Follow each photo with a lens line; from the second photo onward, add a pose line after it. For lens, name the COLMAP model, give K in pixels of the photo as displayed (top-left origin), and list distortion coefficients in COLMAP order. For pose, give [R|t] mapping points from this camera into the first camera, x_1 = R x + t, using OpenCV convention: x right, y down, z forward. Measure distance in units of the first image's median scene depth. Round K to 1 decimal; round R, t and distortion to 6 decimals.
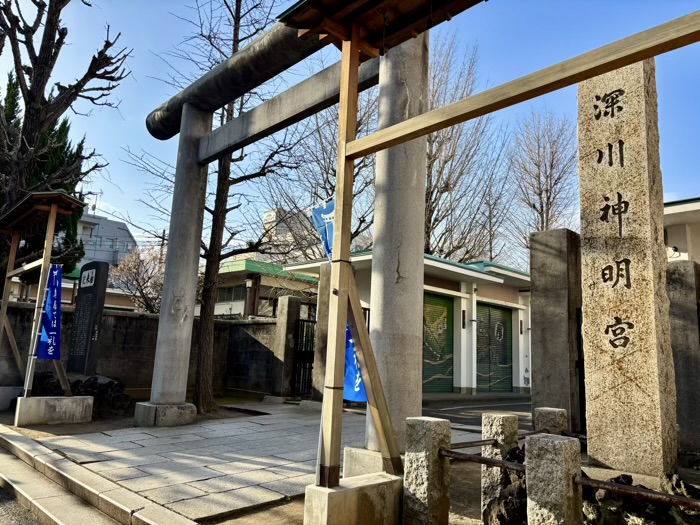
lens RADIAL K [[526.7, 0, 352.9], [0, 526.7, 260.4], [0, 0, 1]] dist [0.073882, -0.084655]
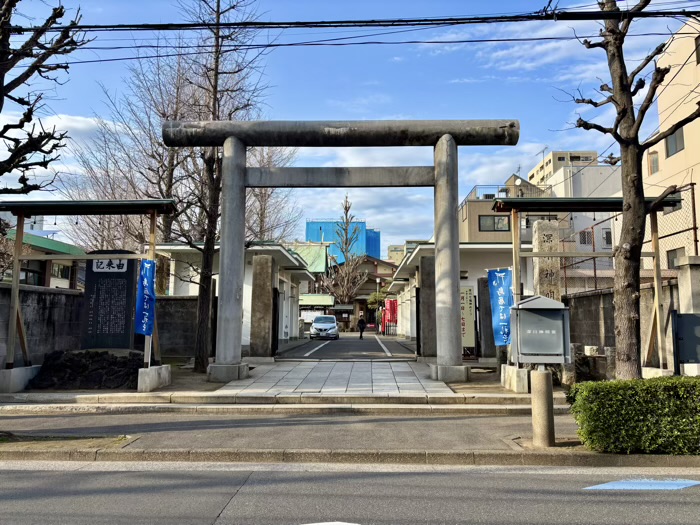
lens RADIAL K [[526.7, 0, 352.9], [0, 526.7, 260.4], [0, 0, 1]] dist [0.073882, -0.084655]
pose [[0.712859, 0.043498, 0.699957, -0.586356], [-0.101256, 0.994001, 0.041351, -0.044242], [-0.693959, -0.100352, 0.712986, -0.094049]]
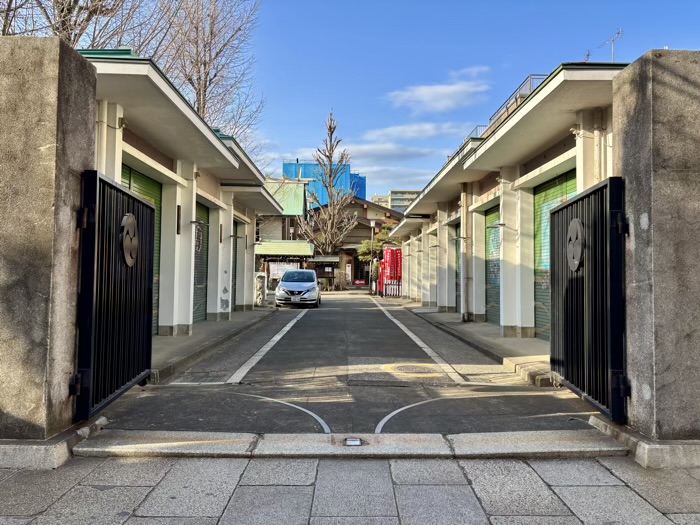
lens RADIAL K [[526.7, 0, 352.9], [0, 526.7, 260.4], [0, 0, 1]] dist [0.073882, -0.084655]
pose [[0.686266, -0.010186, 0.727279, -0.108475], [-0.117250, 0.985275, 0.124438, 0.055896], [-0.717838, -0.170671, 0.674967, 0.415380]]
